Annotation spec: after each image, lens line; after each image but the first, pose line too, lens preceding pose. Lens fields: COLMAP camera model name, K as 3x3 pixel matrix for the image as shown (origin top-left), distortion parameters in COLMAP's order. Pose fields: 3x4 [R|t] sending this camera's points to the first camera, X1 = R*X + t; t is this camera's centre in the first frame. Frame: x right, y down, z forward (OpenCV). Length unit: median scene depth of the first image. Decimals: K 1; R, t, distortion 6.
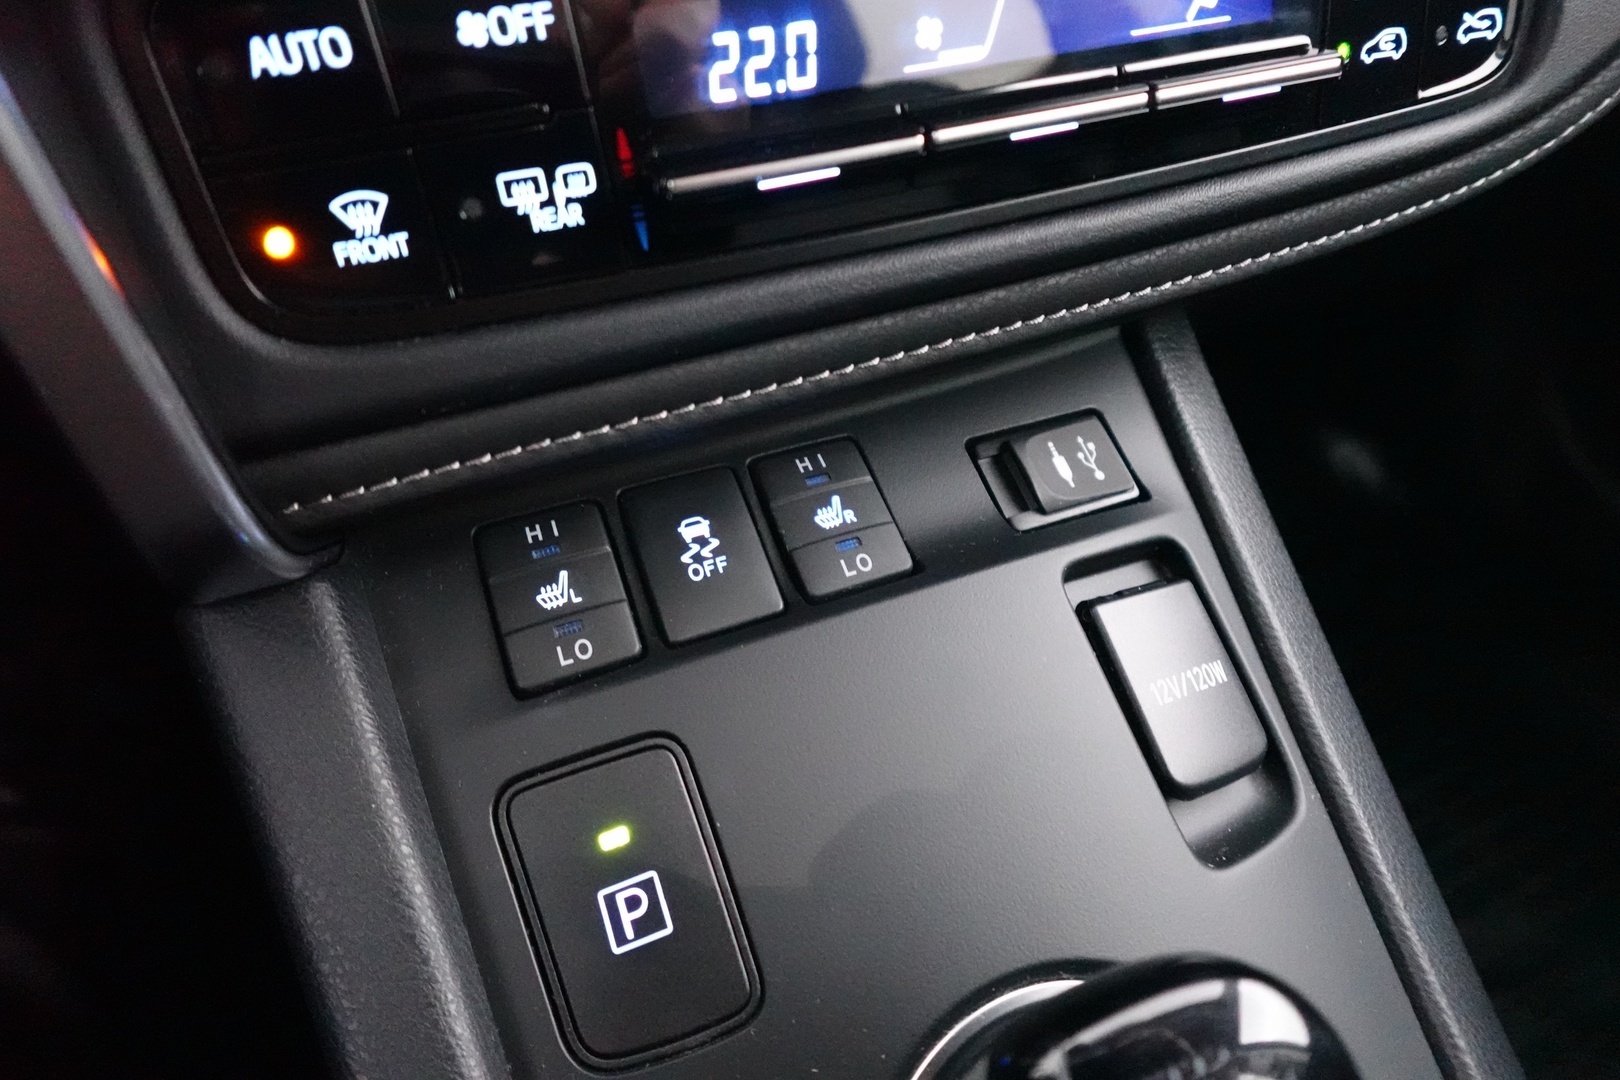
lens RADIAL K [[911.1, 0, 810.0], [0, 911.1, 540.0], [0, 0, 1]] dist [-0.003012, -0.000940]
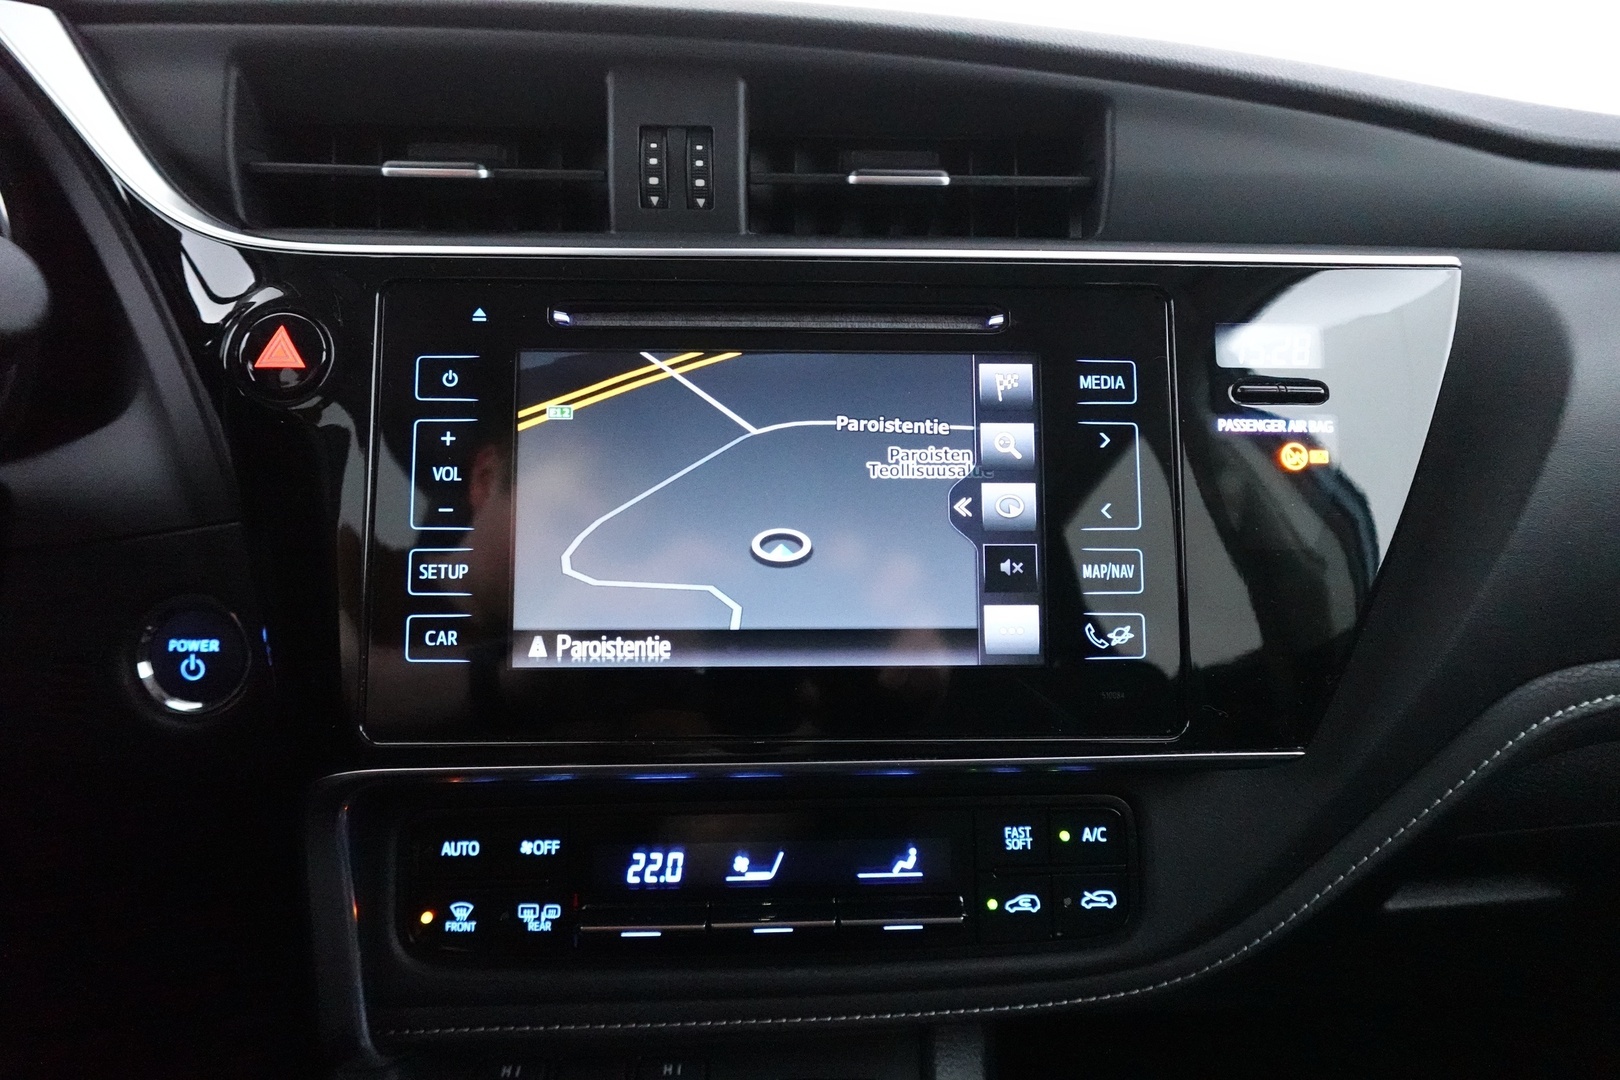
lens RADIAL K [[920.8, 0, 810.0], [0, 920.8, 540.0], [0, 0, 1]] dist [0.004075, -0.000861]
pose [[0.936943, 0.106576, -0.332834, 0.787184], [-0.254280, 0.861225, -0.440037, -0.271560], [0.239748, 0.496923, 0.834020, -0.946759]]
